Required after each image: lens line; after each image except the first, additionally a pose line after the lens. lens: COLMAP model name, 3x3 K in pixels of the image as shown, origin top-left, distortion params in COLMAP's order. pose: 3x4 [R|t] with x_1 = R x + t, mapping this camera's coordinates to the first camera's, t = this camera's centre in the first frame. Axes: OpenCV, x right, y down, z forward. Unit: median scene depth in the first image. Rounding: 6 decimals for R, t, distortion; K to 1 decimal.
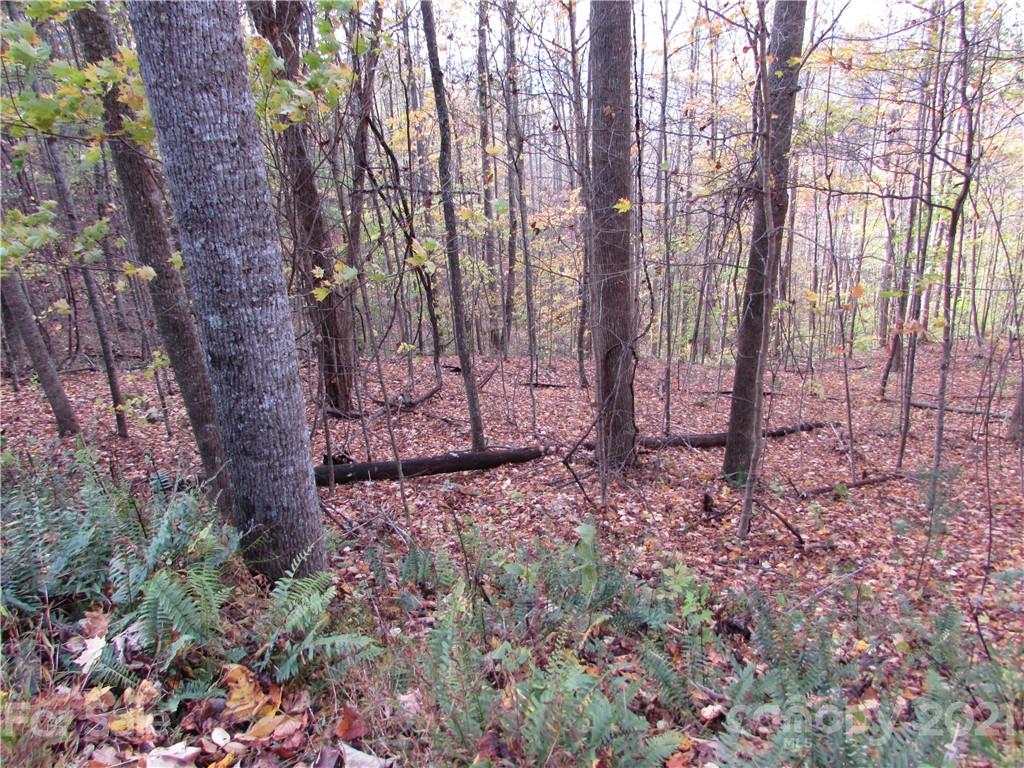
lens RADIAL K [[711.4, 0, 509.2], [0, 711.4, 381.1], [0, 0, 1]] dist [-0.037463, 0.009563]
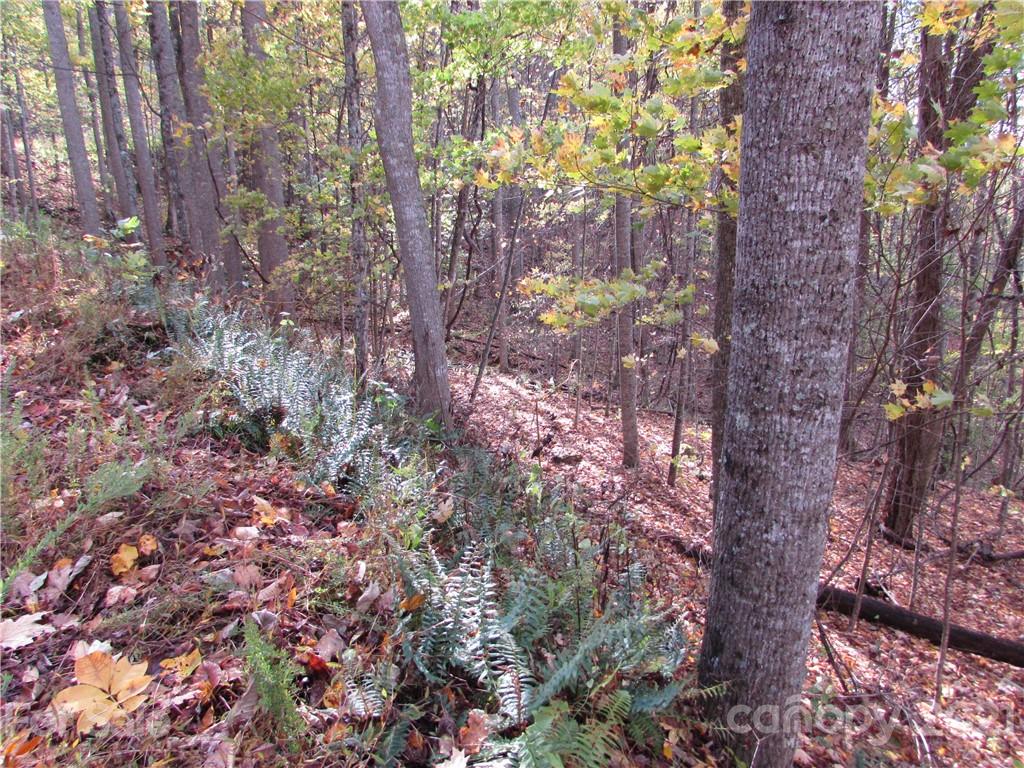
lens RADIAL K [[711.4, 0, 509.2], [0, 711.4, 381.1], [0, 0, 1]] dist [-0.037463, 0.009563]
pose [[0.684315, 0.222522, -0.694404, -0.033647], [-0.297871, 0.954526, 0.012334, -0.057137], [0.665571, 0.198403, 0.719480, 0.203033]]
